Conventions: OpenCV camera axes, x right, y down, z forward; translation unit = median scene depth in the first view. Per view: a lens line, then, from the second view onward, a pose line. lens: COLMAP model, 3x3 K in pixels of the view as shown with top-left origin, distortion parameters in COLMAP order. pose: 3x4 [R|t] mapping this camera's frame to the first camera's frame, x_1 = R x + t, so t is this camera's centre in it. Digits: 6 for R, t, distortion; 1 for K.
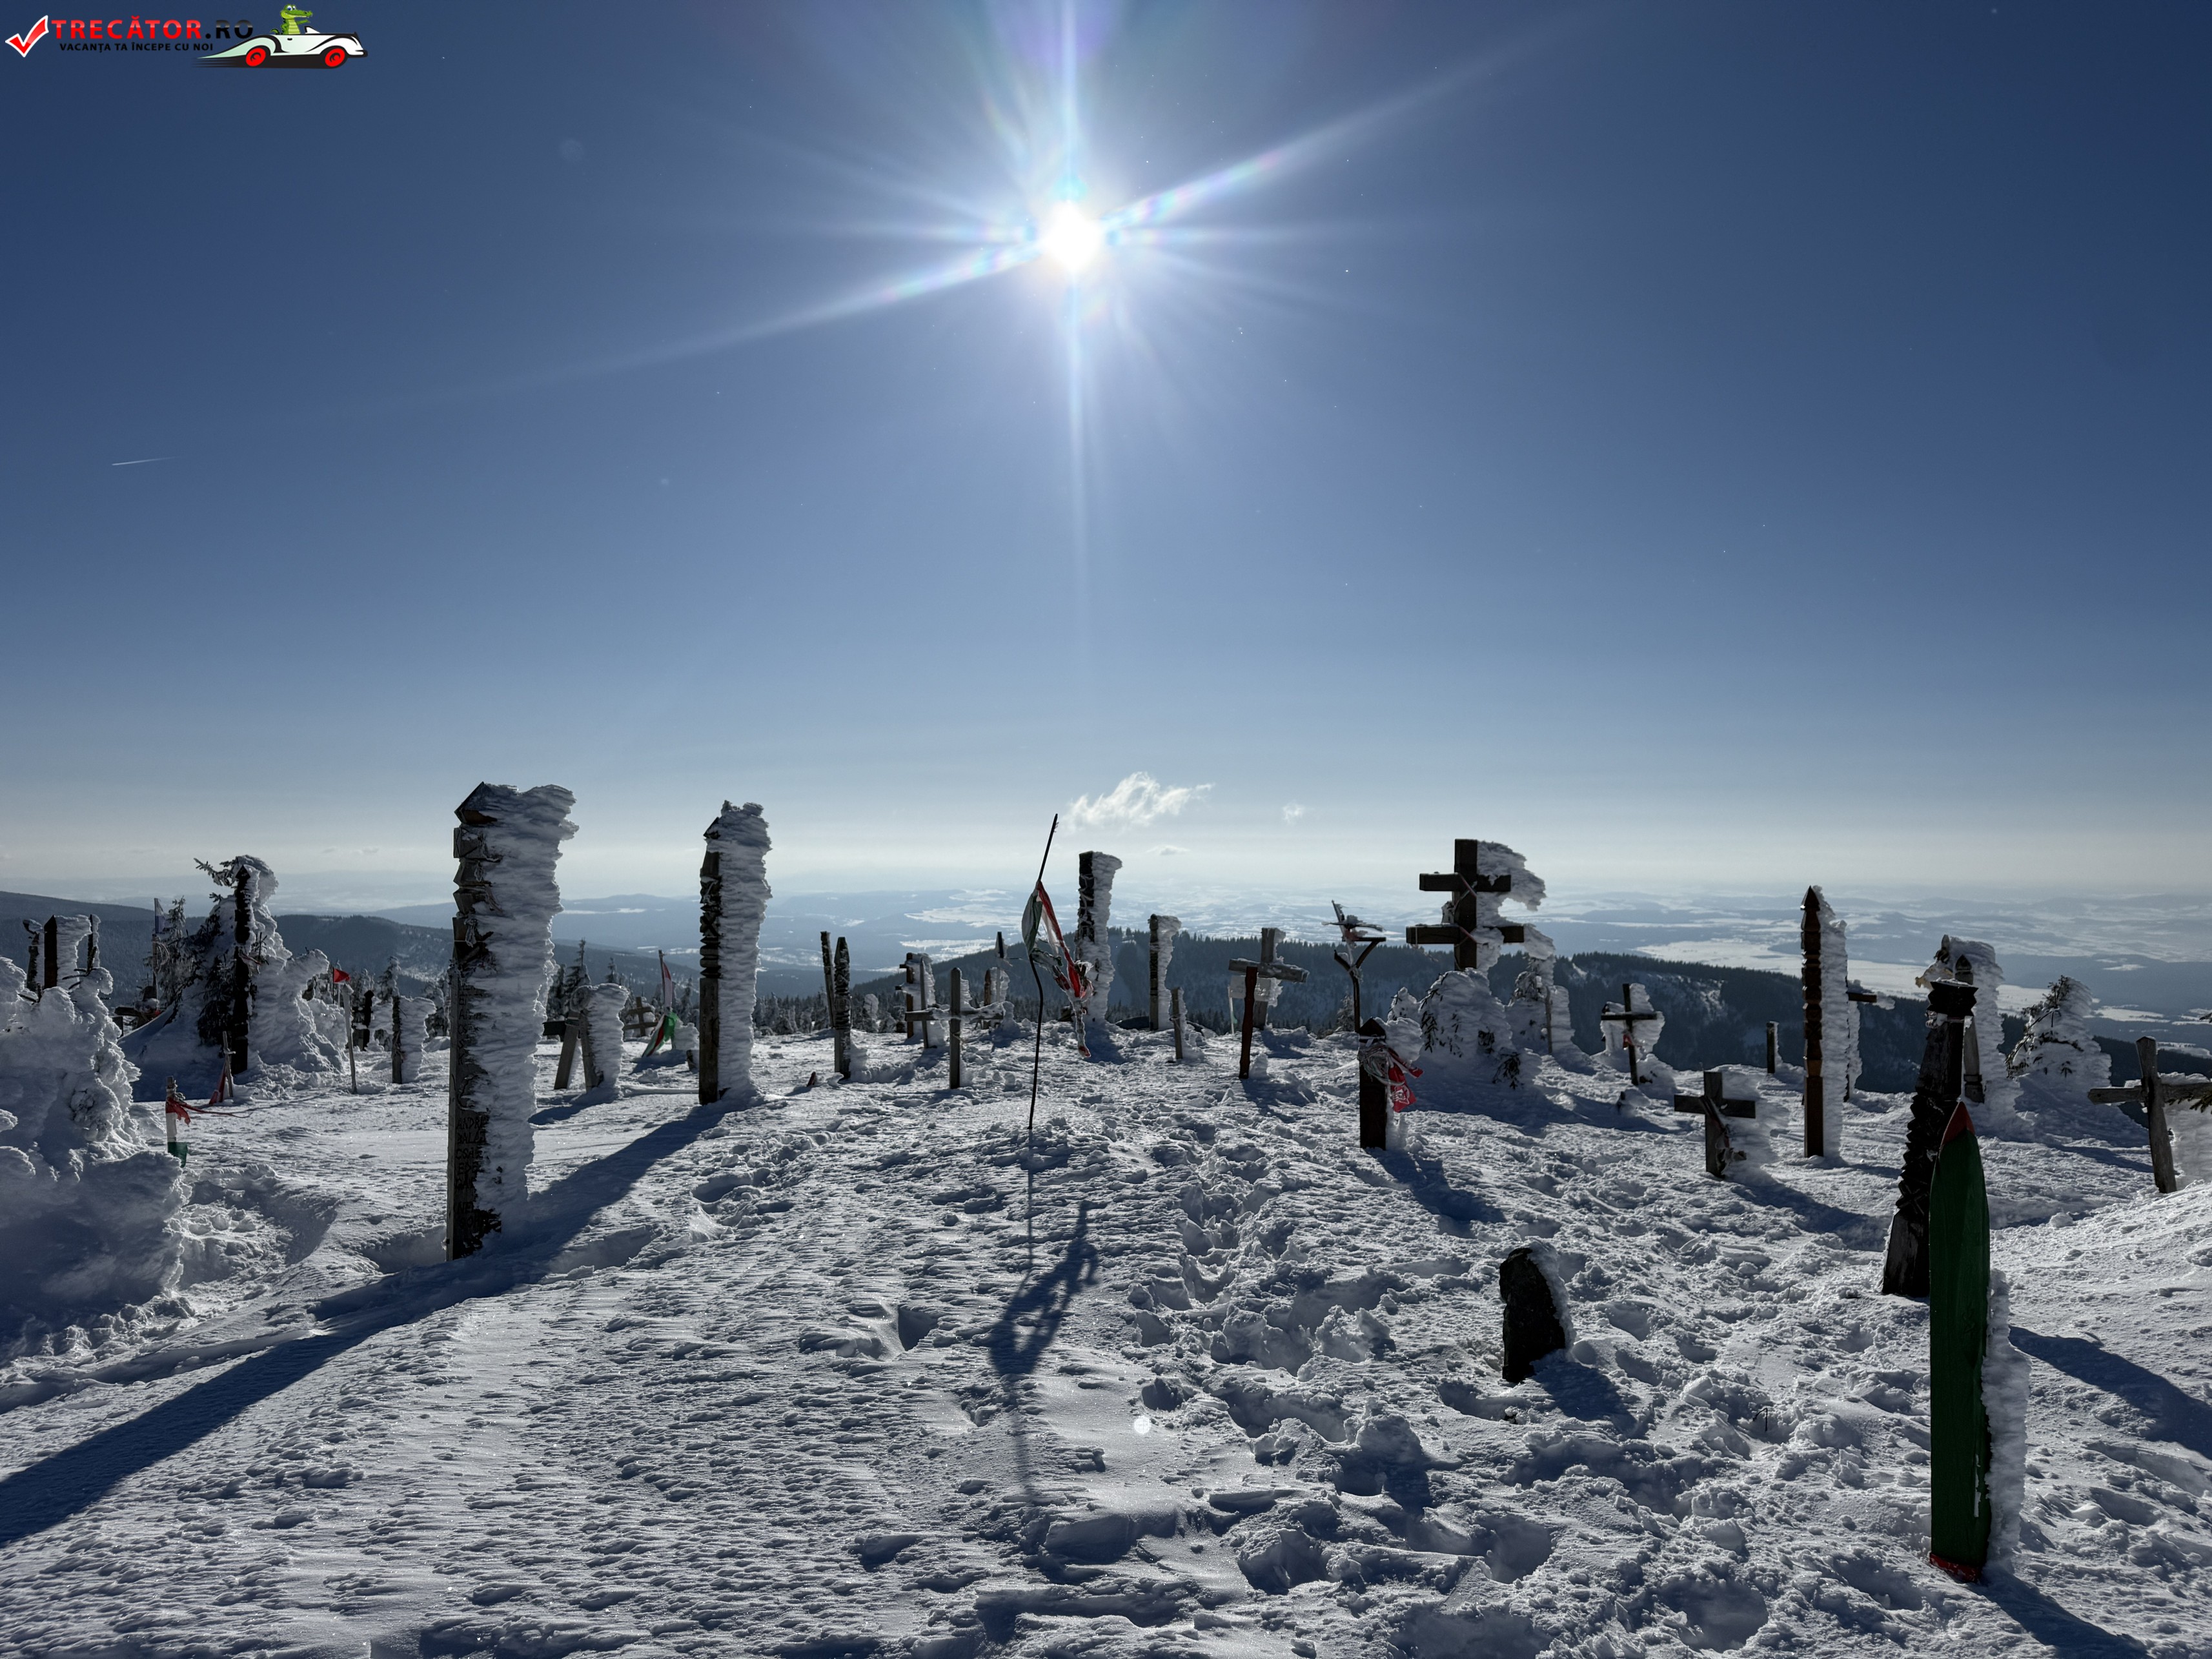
lens RADIAL K [[1546.5, 0, 1106.0], [0, 1546.5, 833.3], [0, 0, 1]] dist [0.040958, -0.045558]
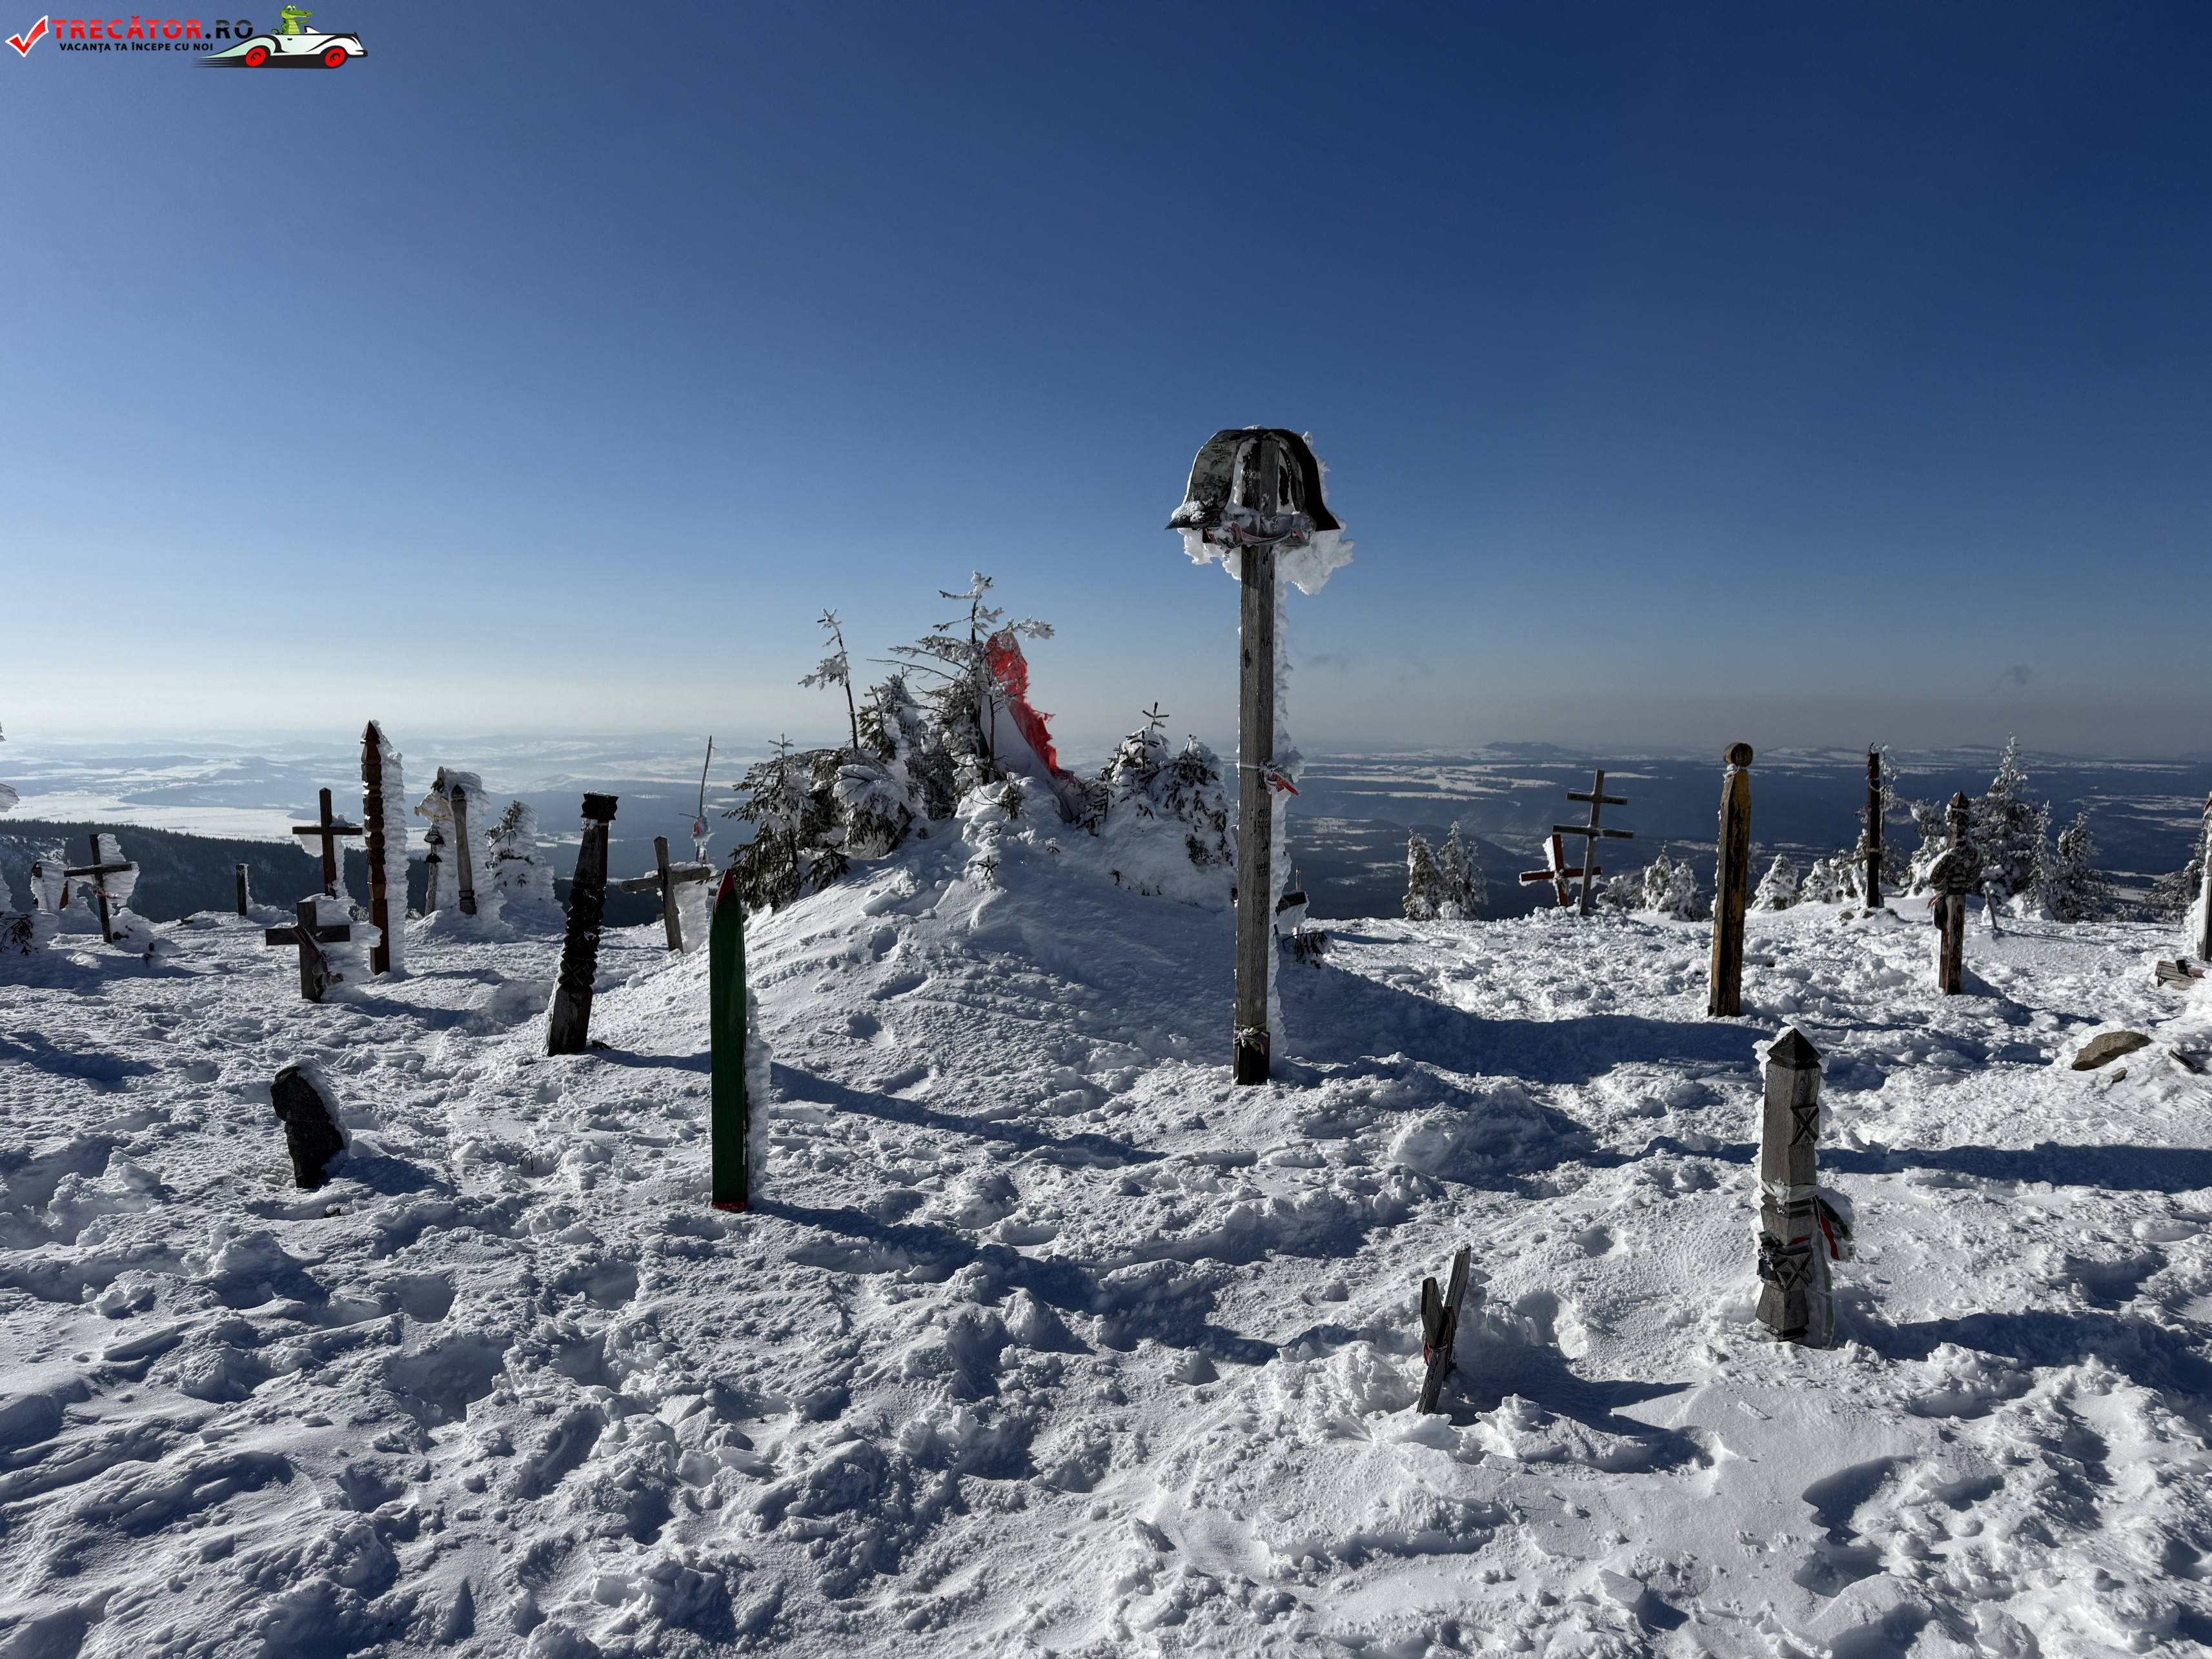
lens RADIAL K [[1546.5, 0, 1096.0], [0, 1546.5, 829.6], [0, 0, 1]] dist [0.040958, -0.045558]
pose [[0.571542, -0.065955, 0.817918, -0.315535], [-0.014202, 0.995820, 0.090225, 0.012663], [-0.820450, -0.063183, 0.568217, -0.013073]]
